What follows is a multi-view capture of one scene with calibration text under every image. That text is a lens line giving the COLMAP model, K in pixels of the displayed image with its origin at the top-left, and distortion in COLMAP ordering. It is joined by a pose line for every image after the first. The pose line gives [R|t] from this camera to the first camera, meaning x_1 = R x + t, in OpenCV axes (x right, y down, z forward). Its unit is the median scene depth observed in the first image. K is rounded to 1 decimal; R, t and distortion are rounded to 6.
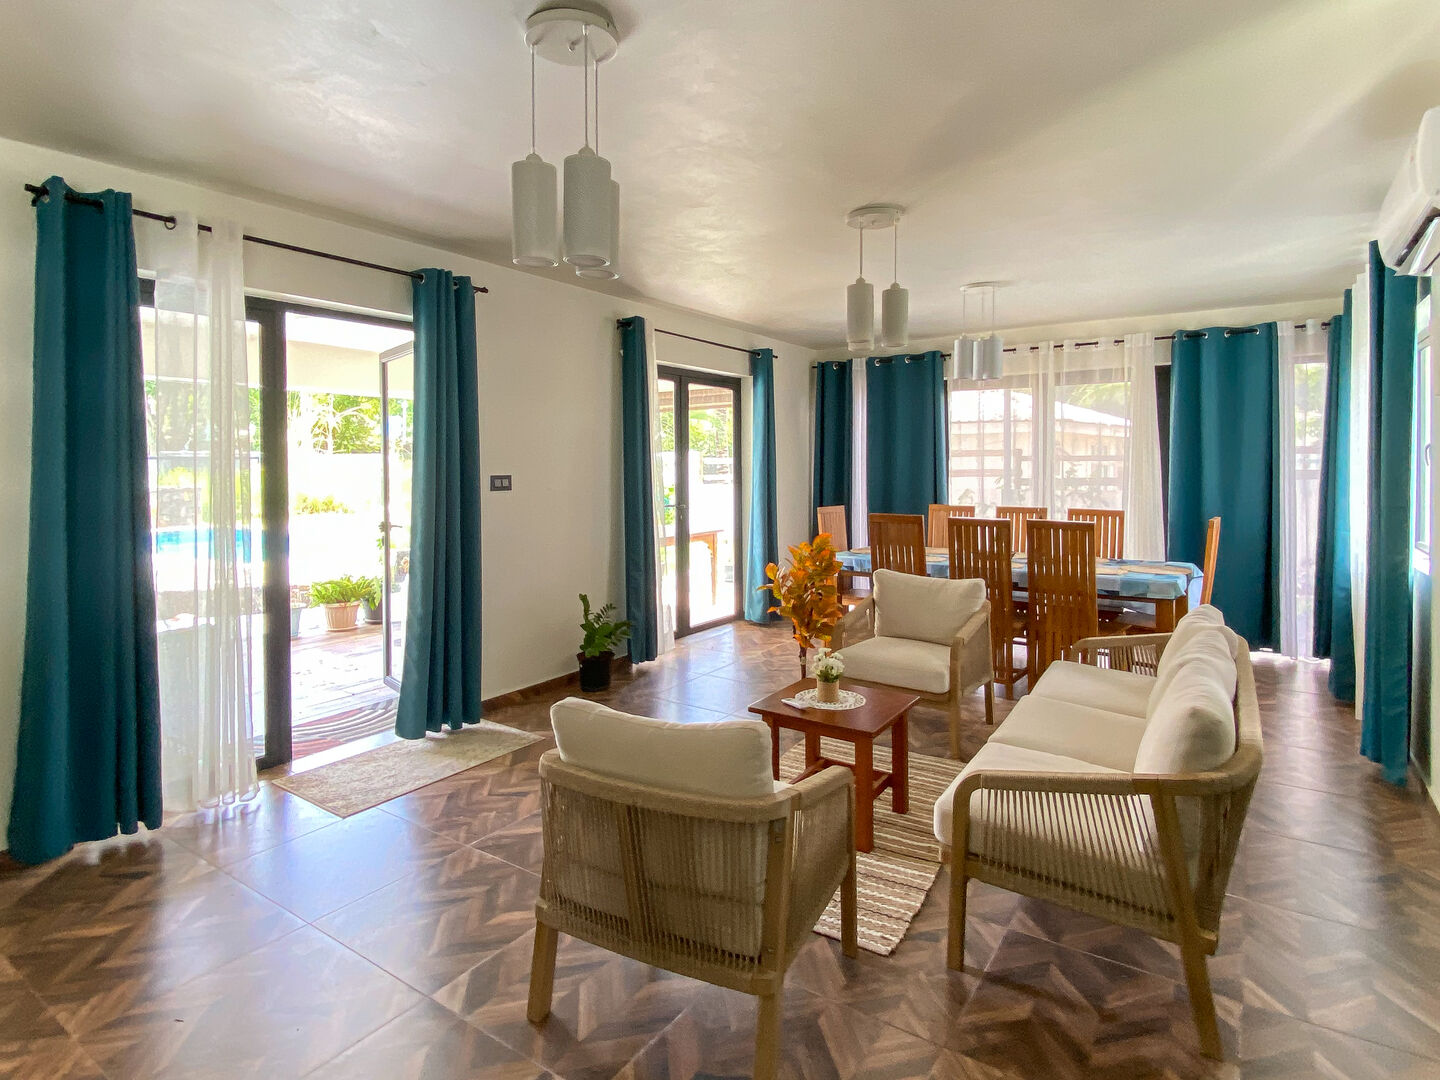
lens RADIAL K [[765.3, 0, 701.5], [0, 765.3, 498.5], [0, 0, 1]] dist [0.089660, -0.099224]
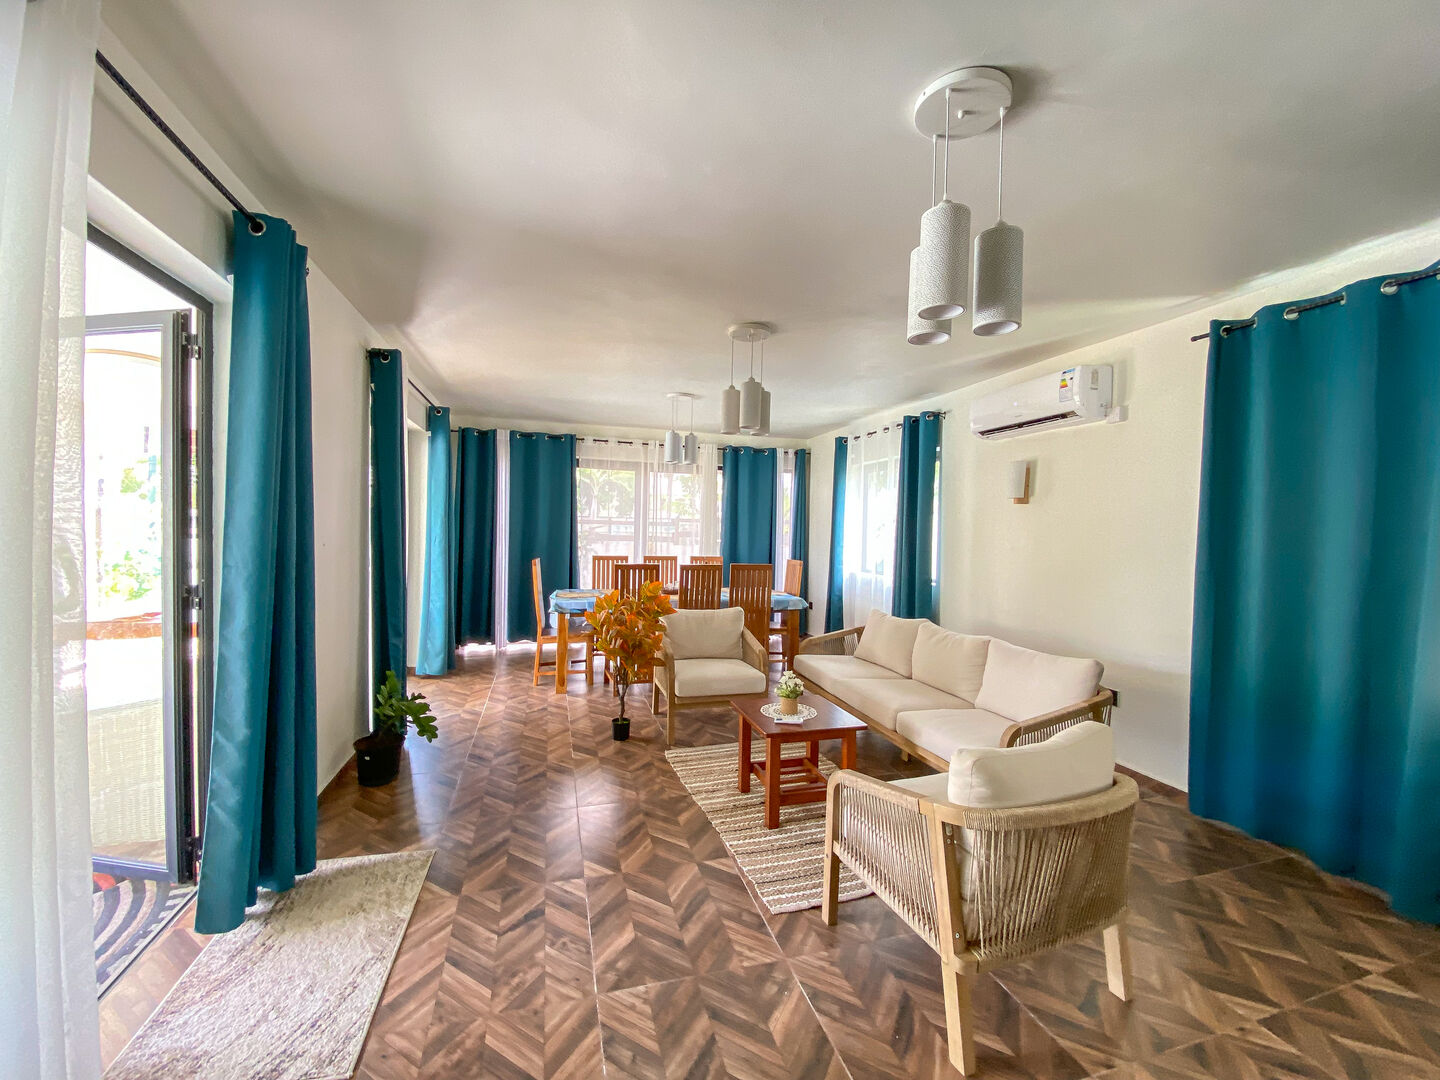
lens RADIAL K [[586.4, 0, 710.4], [0, 586.4, 533.3], [0, 0, 1]] dist [0.024280, -0.019227]
pose [[0.642242, 0.015428, 0.766347, -0.377605], [0.009638, 0.999556, -0.028200, -0.000155], [-0.766441, 0.025498, 0.641808, 0.284613]]
